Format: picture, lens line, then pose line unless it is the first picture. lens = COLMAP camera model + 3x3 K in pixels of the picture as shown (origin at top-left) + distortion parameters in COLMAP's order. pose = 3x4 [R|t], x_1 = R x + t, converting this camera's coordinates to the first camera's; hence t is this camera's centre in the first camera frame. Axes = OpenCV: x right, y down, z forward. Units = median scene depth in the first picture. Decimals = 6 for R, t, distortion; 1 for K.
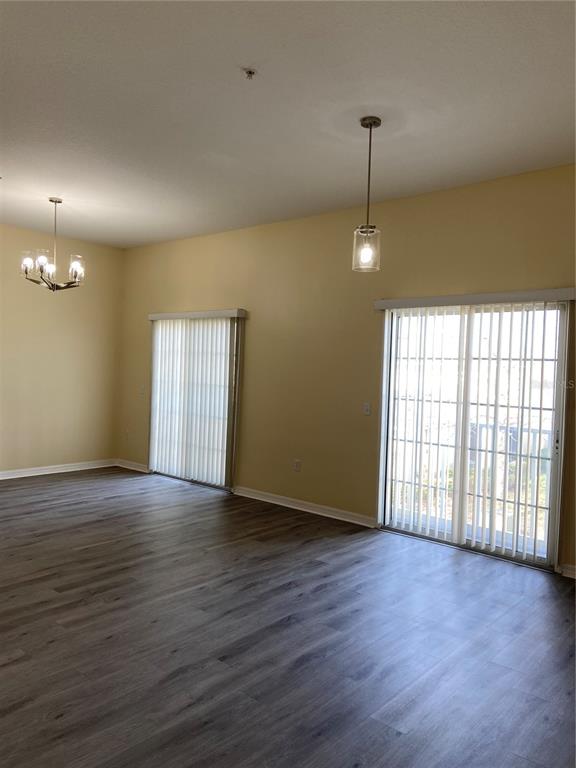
lens RADIAL K [[577.0, 0, 290.3], [0, 577.0, 380.1], [0, 0, 1]] dist [0.113703, -0.142616]
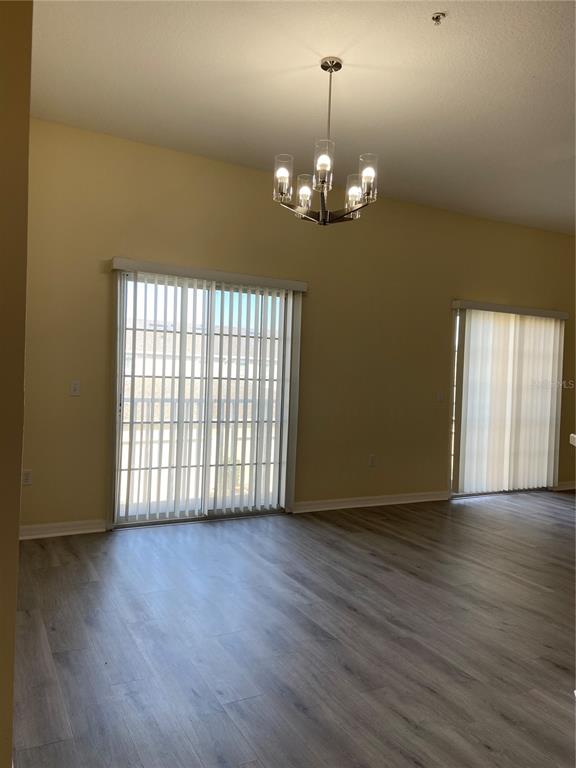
lens RADIAL K [[577.0, 0, 290.3], [0, 577.0, 380.1], [0, 0, 1]] dist [0.113703, -0.142616]
pose [[0.368065, -0.056311, 0.928093, -0.629975], [-0.021419, 0.997386, 0.069010, -0.032361], [-0.929553, -0.045279, 0.365896, 0.542081]]
